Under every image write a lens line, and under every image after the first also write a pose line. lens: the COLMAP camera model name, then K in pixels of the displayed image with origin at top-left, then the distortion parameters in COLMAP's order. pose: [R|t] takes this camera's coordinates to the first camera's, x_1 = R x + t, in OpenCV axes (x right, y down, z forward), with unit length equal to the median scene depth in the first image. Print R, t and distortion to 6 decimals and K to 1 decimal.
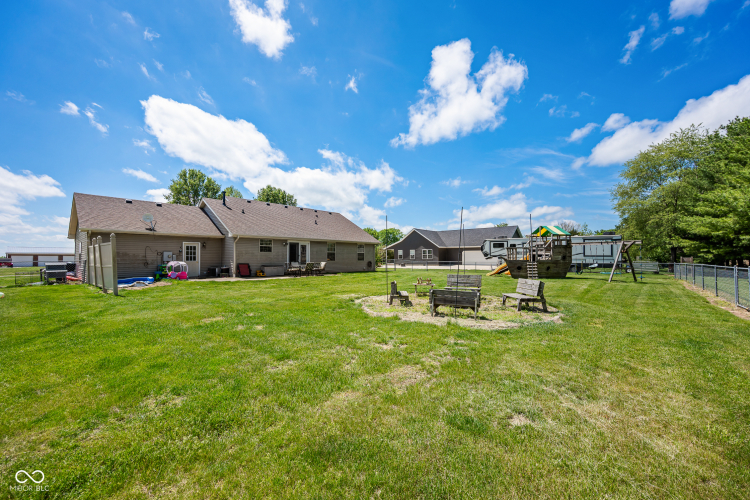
lens RADIAL K [[300.0, 0, 380.8], [0, 300.0, 247.6], [0, 0, 1]] dist [0.003671, -0.000795]
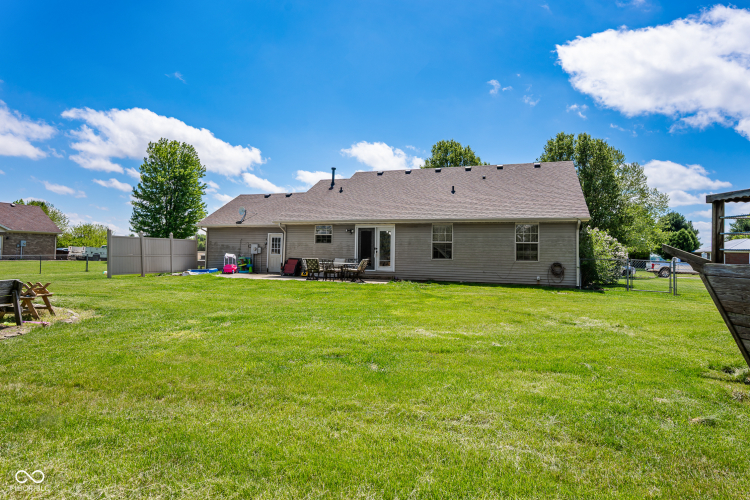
lens RADIAL K [[445.1, 0, 369.9], [0, 445.1, 249.6], [0, 0, 1]] dist [0.014915, -0.000231]
pose [[0.349975, -0.001952, -0.936757, 0.446992], [0.015959, 0.999865, 0.003879, 0.018981], [0.936623, -0.016307, 0.349959, 0.509282]]
